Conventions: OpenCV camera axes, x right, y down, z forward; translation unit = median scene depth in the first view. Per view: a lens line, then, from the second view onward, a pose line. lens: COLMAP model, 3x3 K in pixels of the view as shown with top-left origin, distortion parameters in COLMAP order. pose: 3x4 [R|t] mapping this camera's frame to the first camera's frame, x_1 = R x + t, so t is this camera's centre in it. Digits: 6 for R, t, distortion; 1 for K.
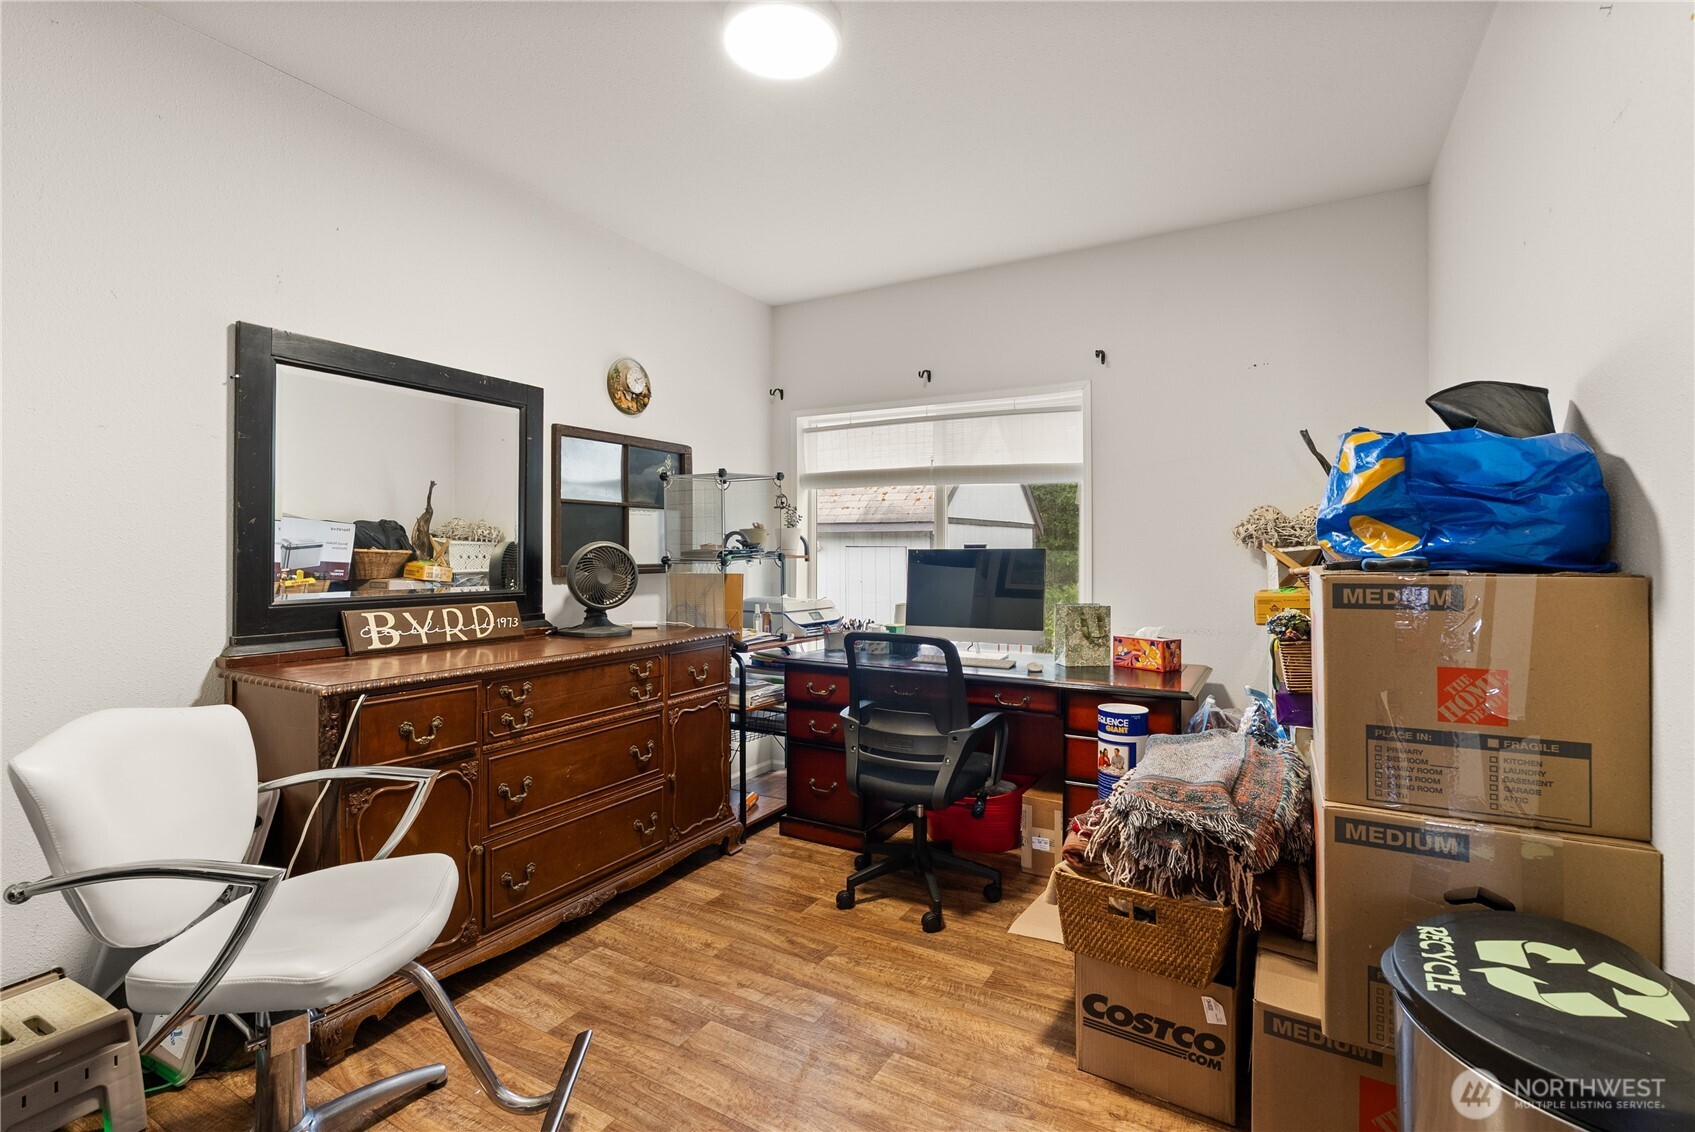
lens RADIAL K [[776.1, 0, 847.0], [0, 776.1, 559.7], [0, 0, 1]] dist [-0.010670, 0.000784]
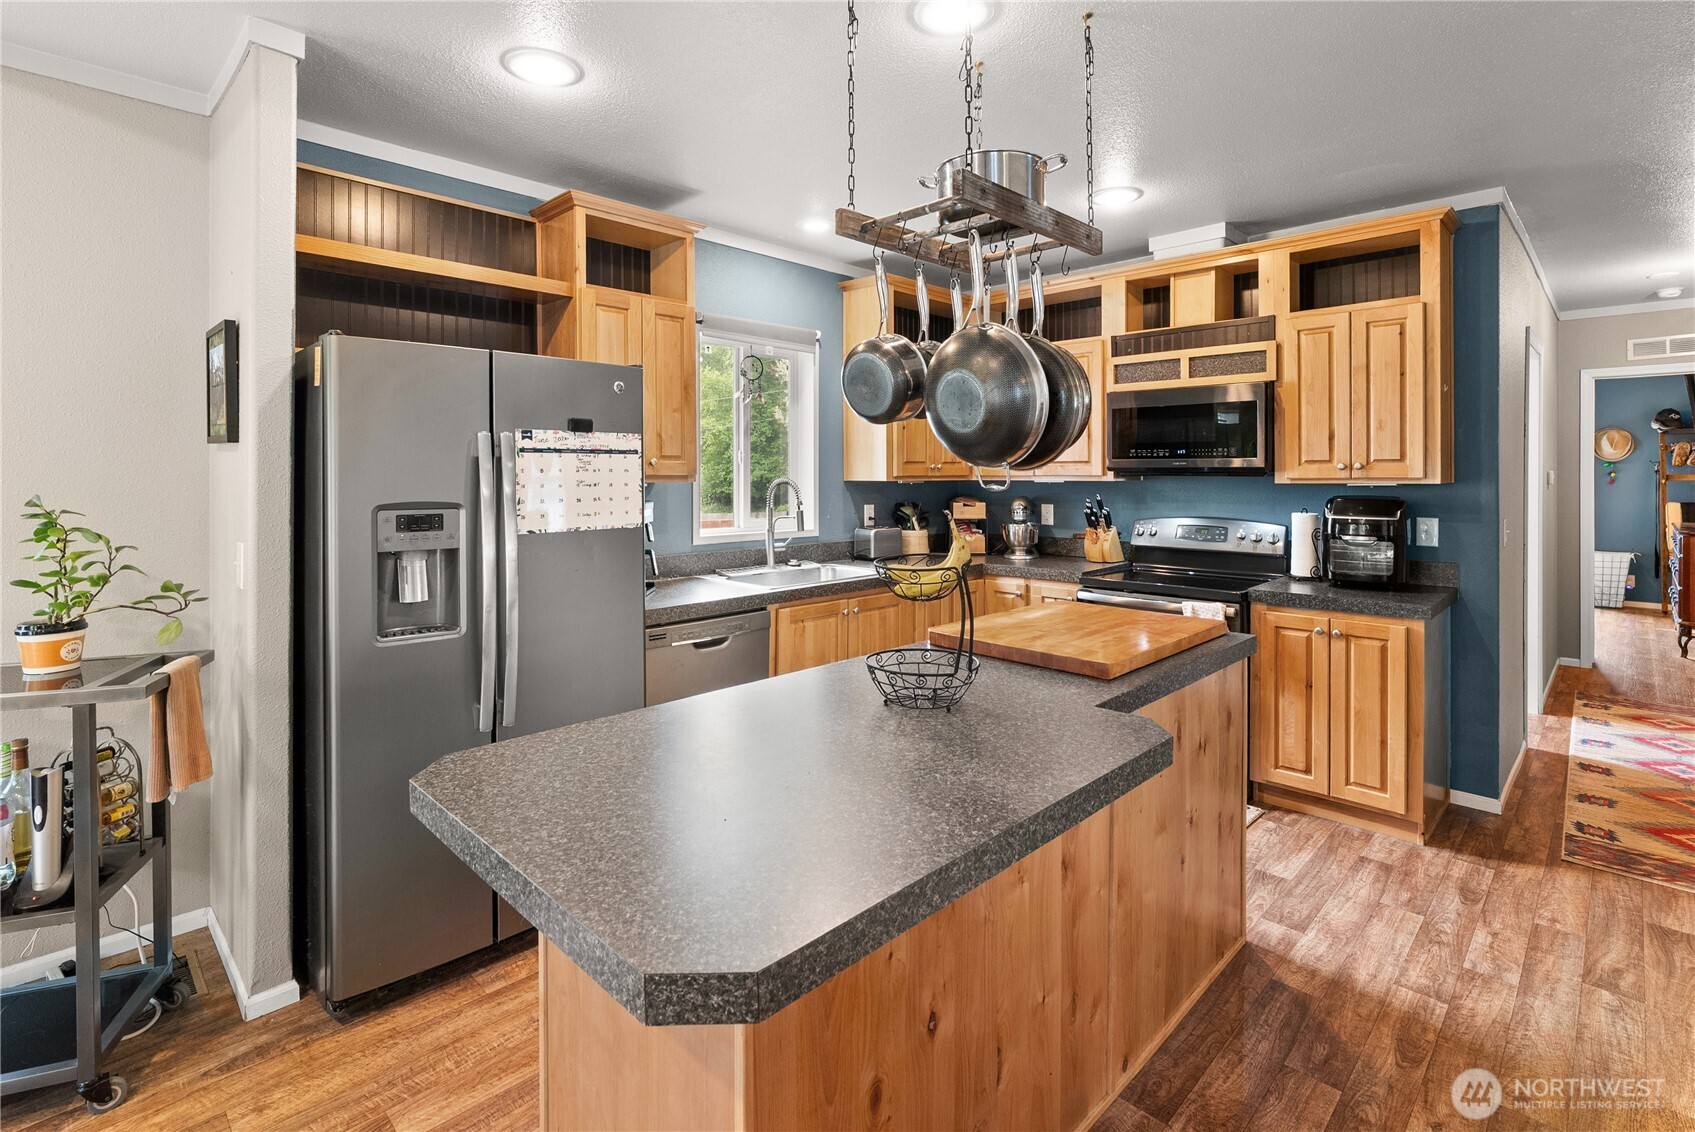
lens RADIAL K [[776.1, 0, 848.4], [0, 776.1, 475.0], [0, 0, 1]] dist [-0.010670, 0.000784]
pose [[-0.252431, 0.004015, -0.967607, 1.175786], [0.000105, 0.999991, 0.004122, -0.117304], [0.967615, 0.000939, -0.252429, 0.380477]]
